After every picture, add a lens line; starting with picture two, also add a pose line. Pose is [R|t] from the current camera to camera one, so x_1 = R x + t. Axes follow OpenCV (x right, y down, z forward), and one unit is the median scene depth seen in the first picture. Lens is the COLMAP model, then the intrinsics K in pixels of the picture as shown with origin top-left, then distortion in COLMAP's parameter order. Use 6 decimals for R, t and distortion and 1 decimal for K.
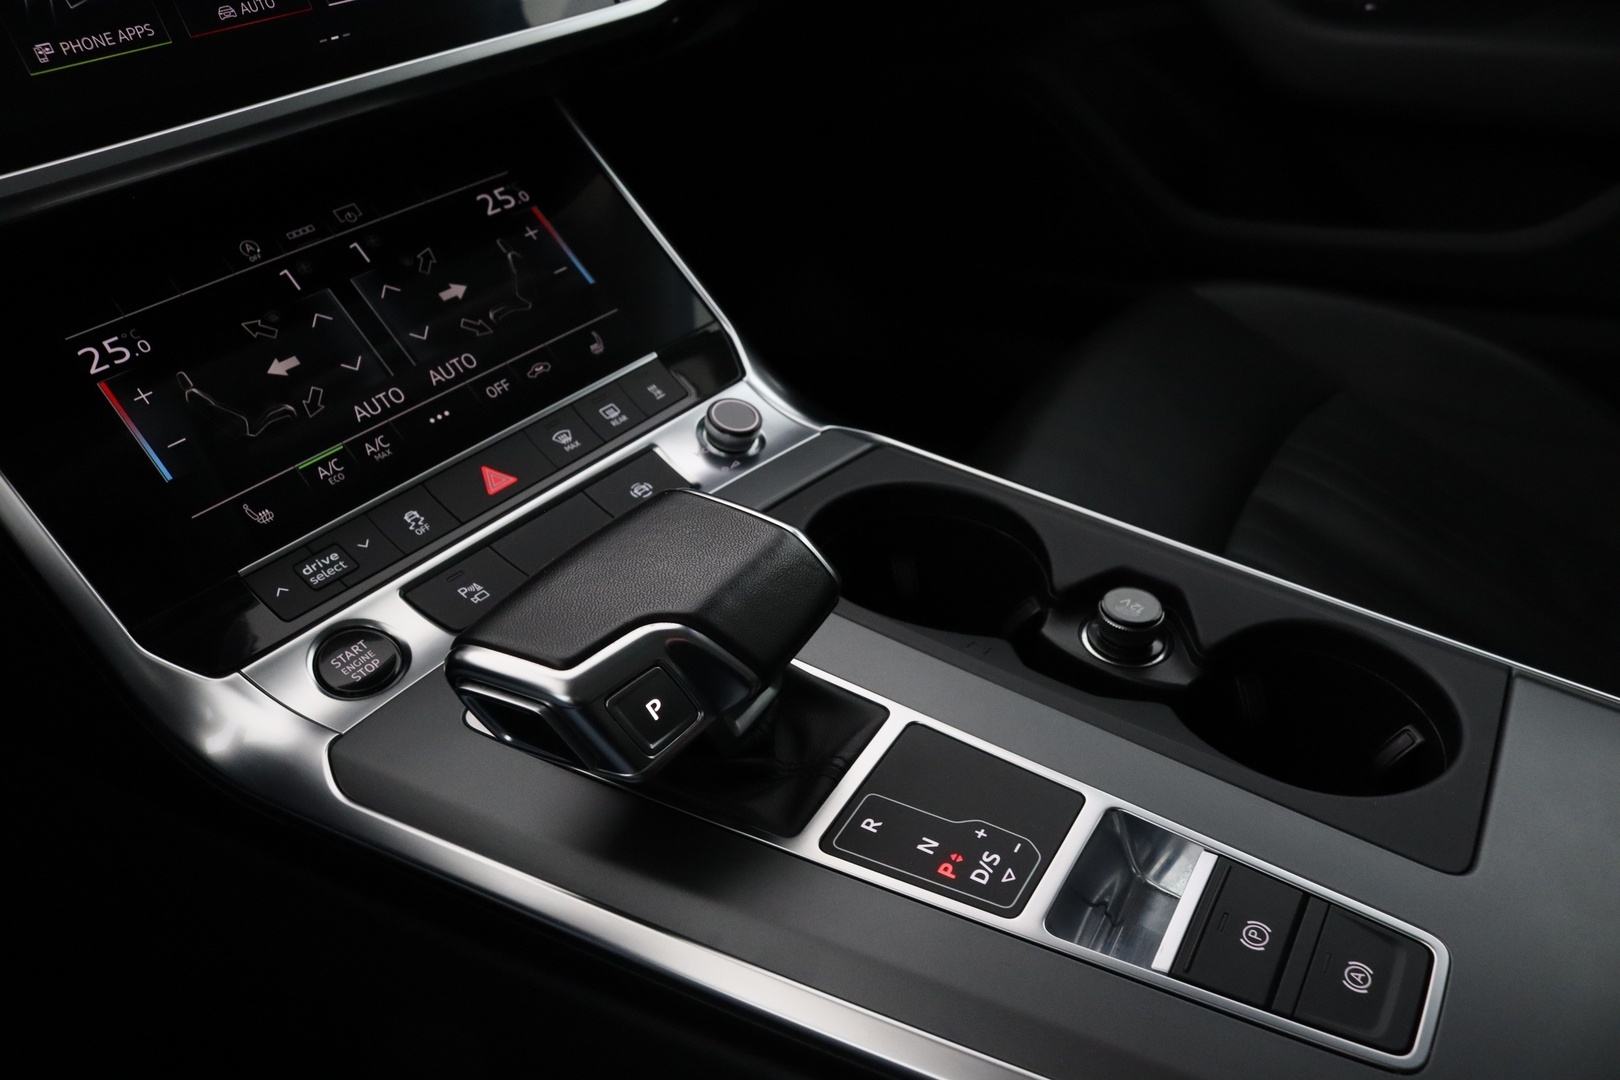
lens RADIAL K [[1346.0, 0, 777.6], [0, 1346.0, 549.1], [0, 0, 1]] dist [-0.157002, 0.136549]
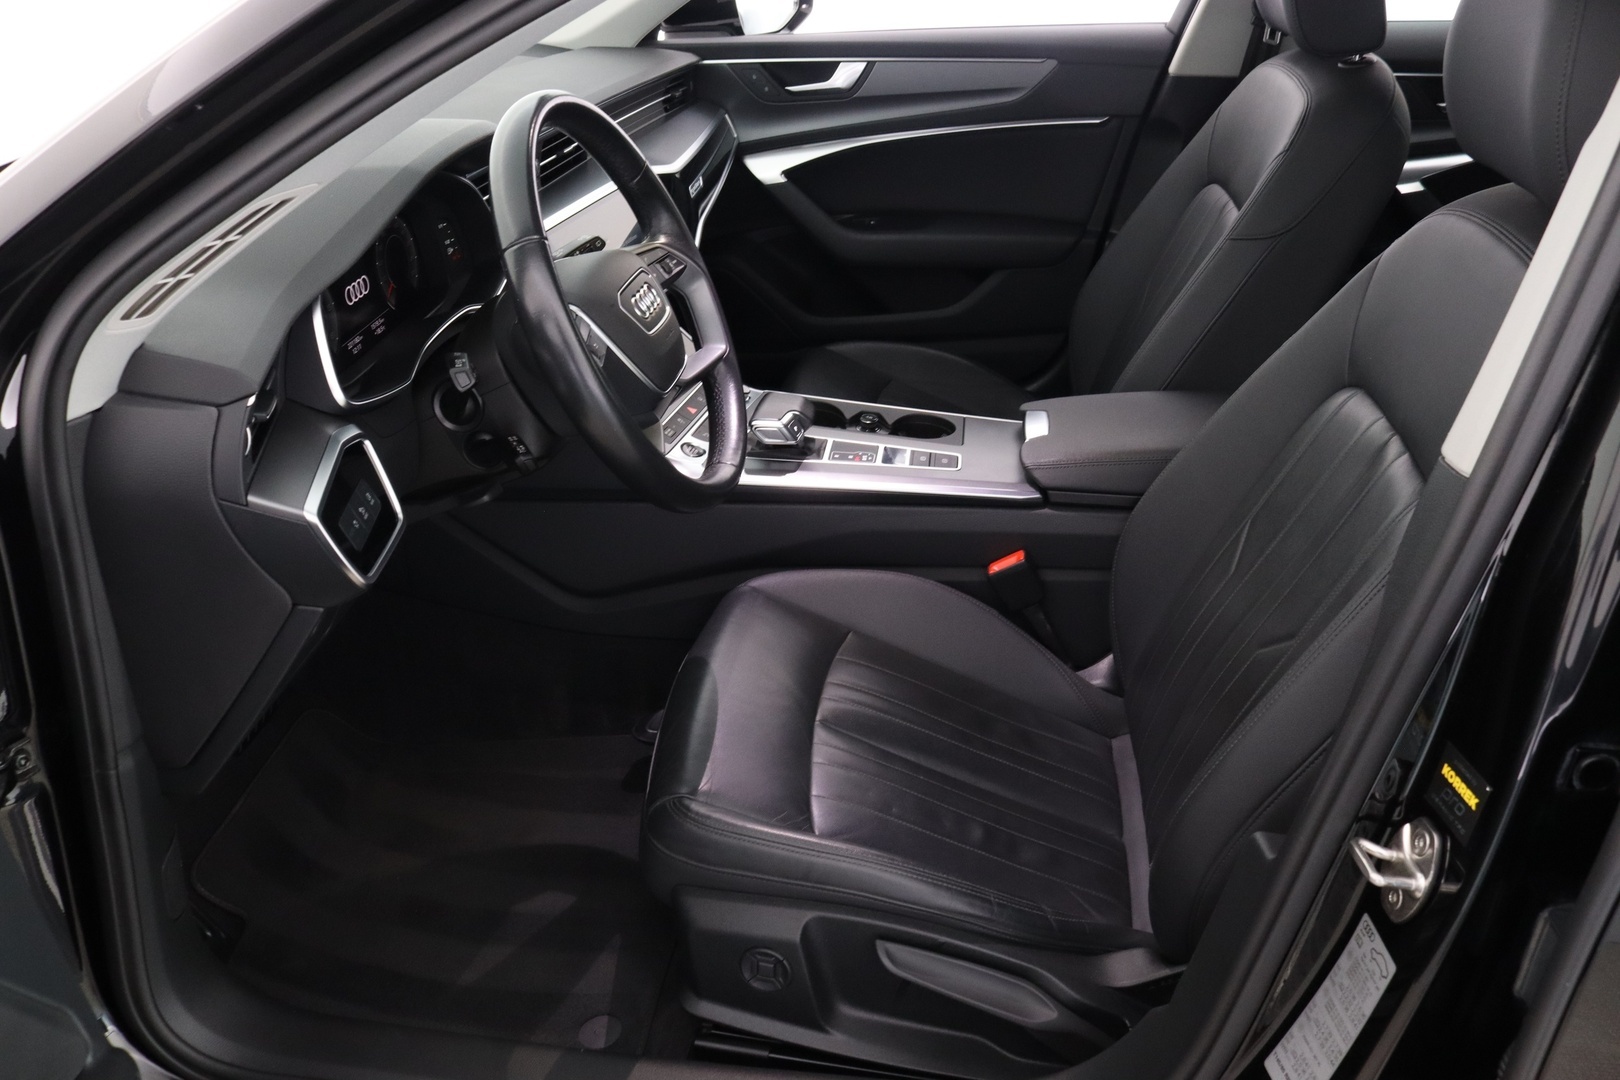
lens RADIAL K [[1346.0, 0, 777.6], [0, 1346.0, 549.1], [0, 0, 1]] dist [-0.157002, 0.136549]
pose [[0.924317, -0.155665, 0.348433, -1.275821], [0.187512, 0.980465, -0.059400, 0.549685], [-0.332380, 0.120240, 0.935450, -2.279985]]
